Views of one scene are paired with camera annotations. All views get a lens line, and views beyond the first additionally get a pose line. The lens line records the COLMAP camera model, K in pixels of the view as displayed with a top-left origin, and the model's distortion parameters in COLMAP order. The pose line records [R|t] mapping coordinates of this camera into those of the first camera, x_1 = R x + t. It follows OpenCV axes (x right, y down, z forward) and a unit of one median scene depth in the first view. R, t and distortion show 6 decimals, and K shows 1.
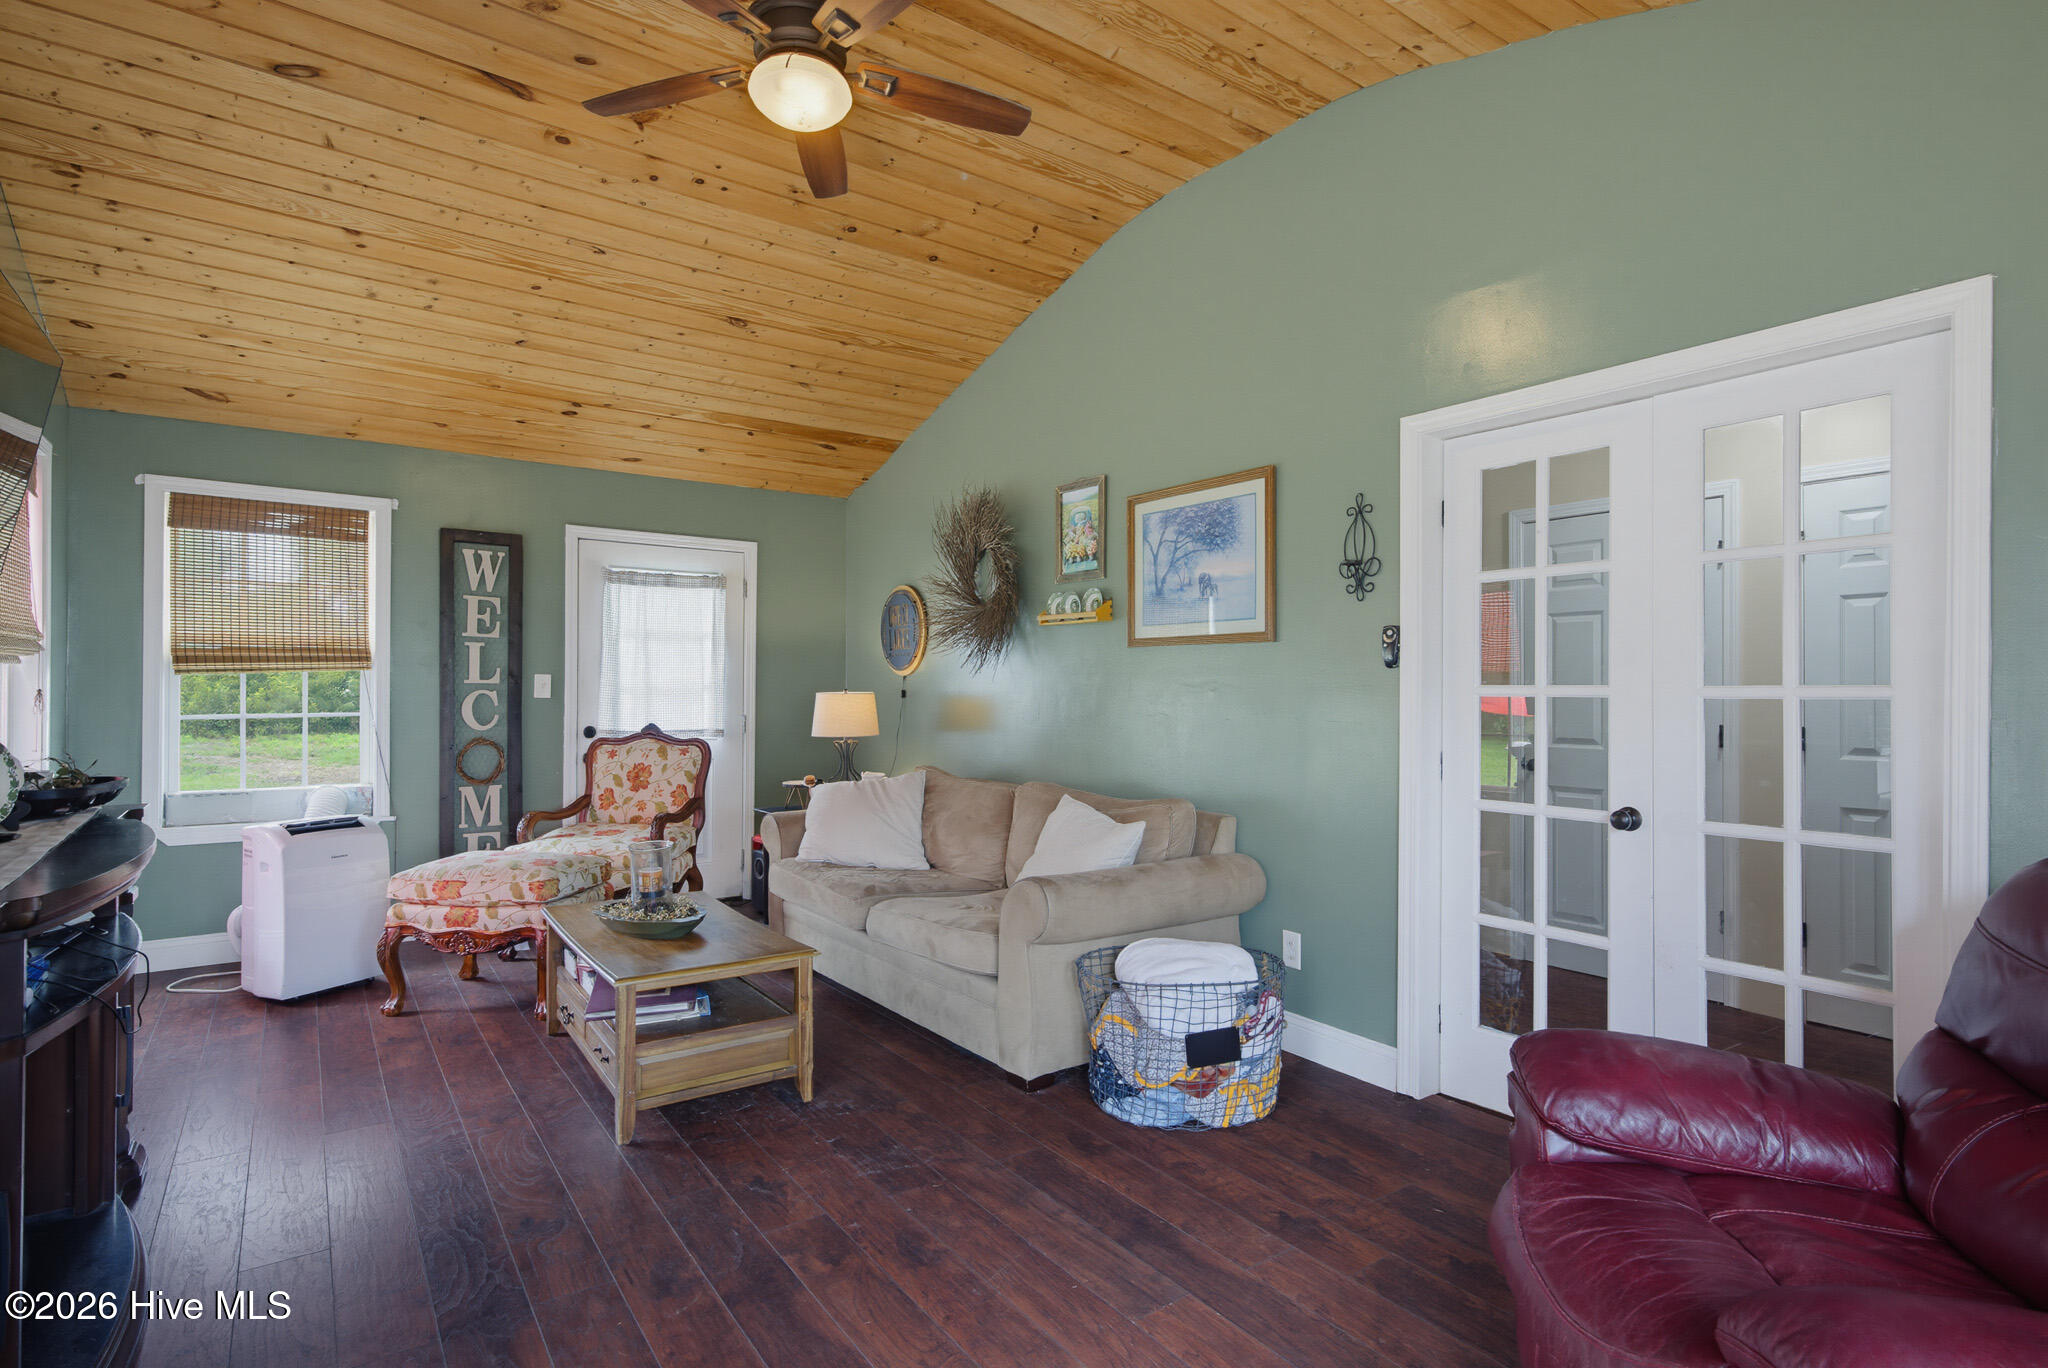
lens RADIAL K [[1033.8, 0, 1010.9], [0, 1033.8, 686.0], [0, 0, 1]] dist [0.009043, 0.001443]
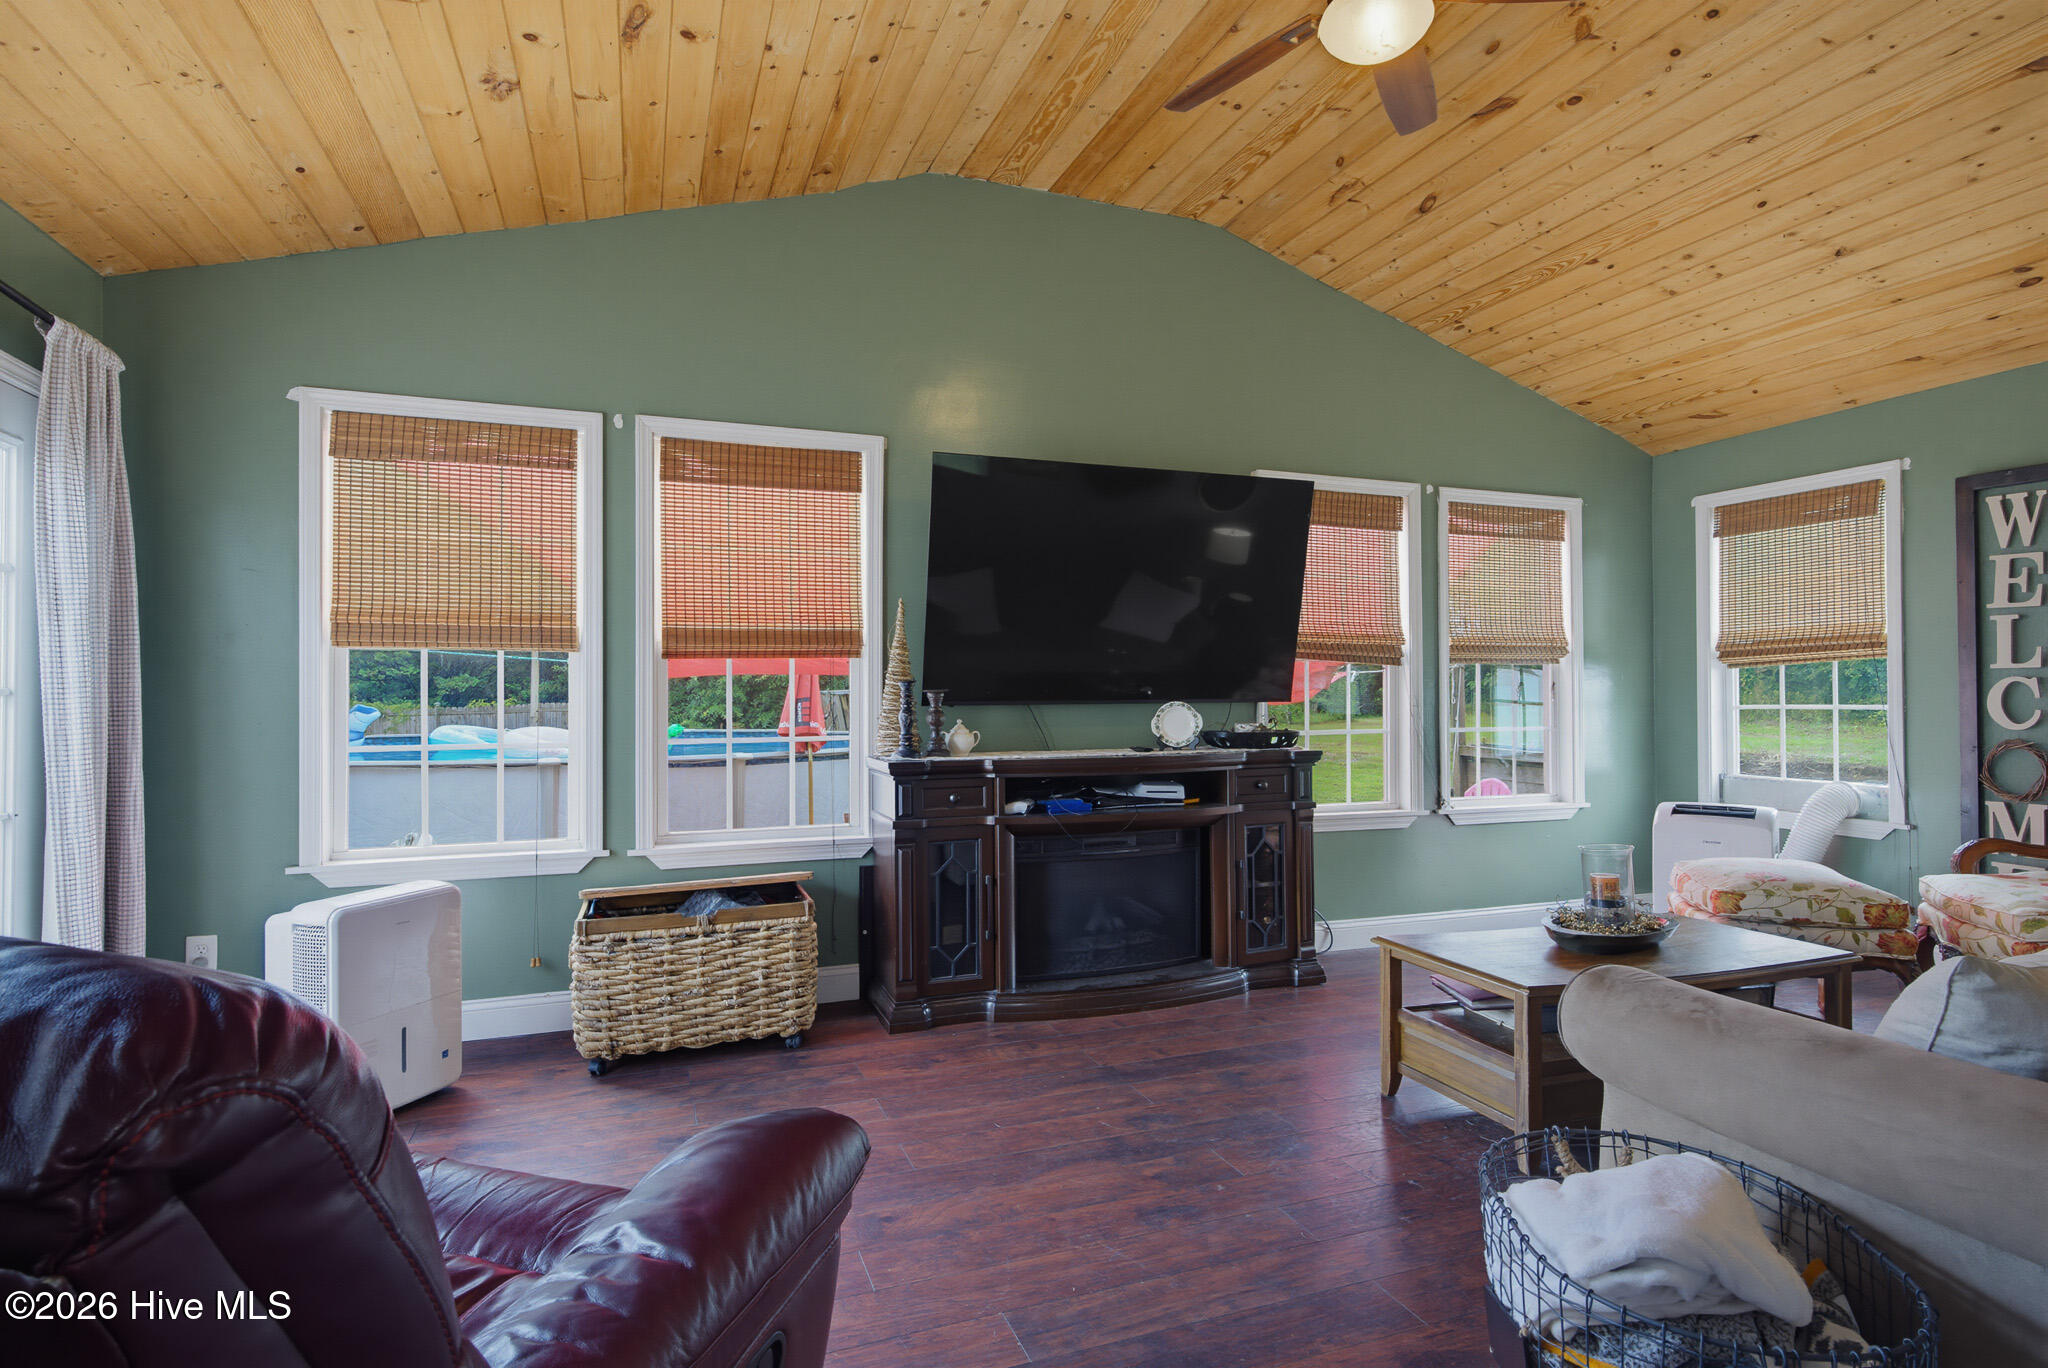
lens RADIAL K [[1033.8, 0, 1042.0], [0, 1033.8, 683.5], [0, 0, 1]] dist [0.009043, 0.001443]
pose [[-0.233677, -0.016161, -0.972180, 0.468942], [0.004007, 0.999837, -0.017584, 0.022821], [0.972306, -0.008004, -0.233574, 0.567352]]
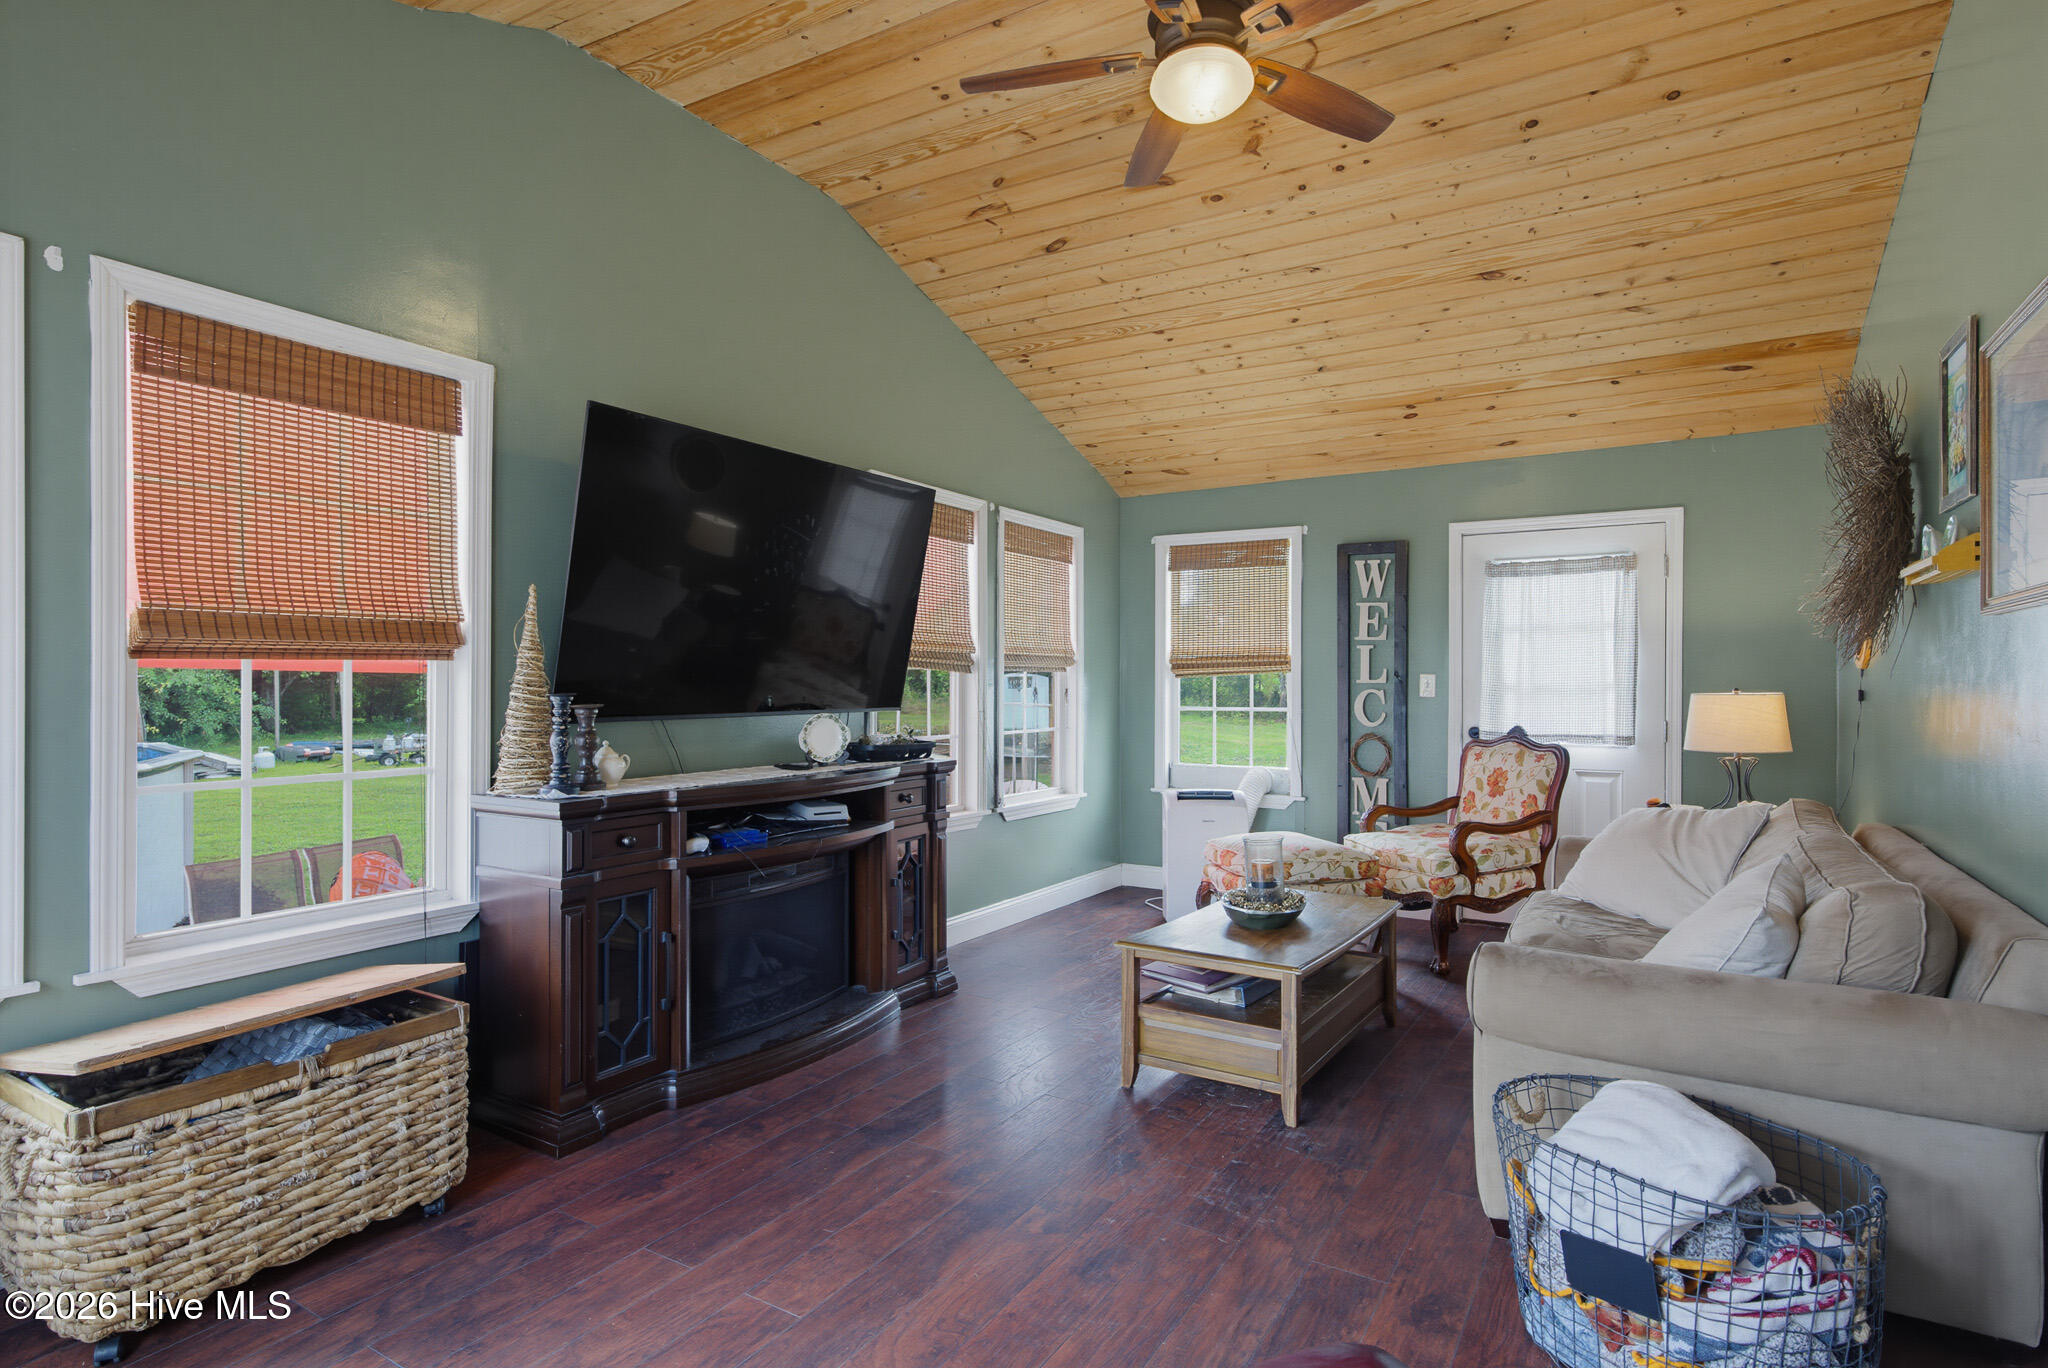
lens RADIAL K [[1033.8, 0, 1029.3], [0, 1033.8, 683.2], [0, 0, 1]] dist [0.009043, 0.001443]
pose [[0.405685, -0.004553, -0.914002, 0.388895], [0.001122, 0.999989, -0.004484, 0.002550], [0.914012, 0.000794, 0.405686, 0.276423]]
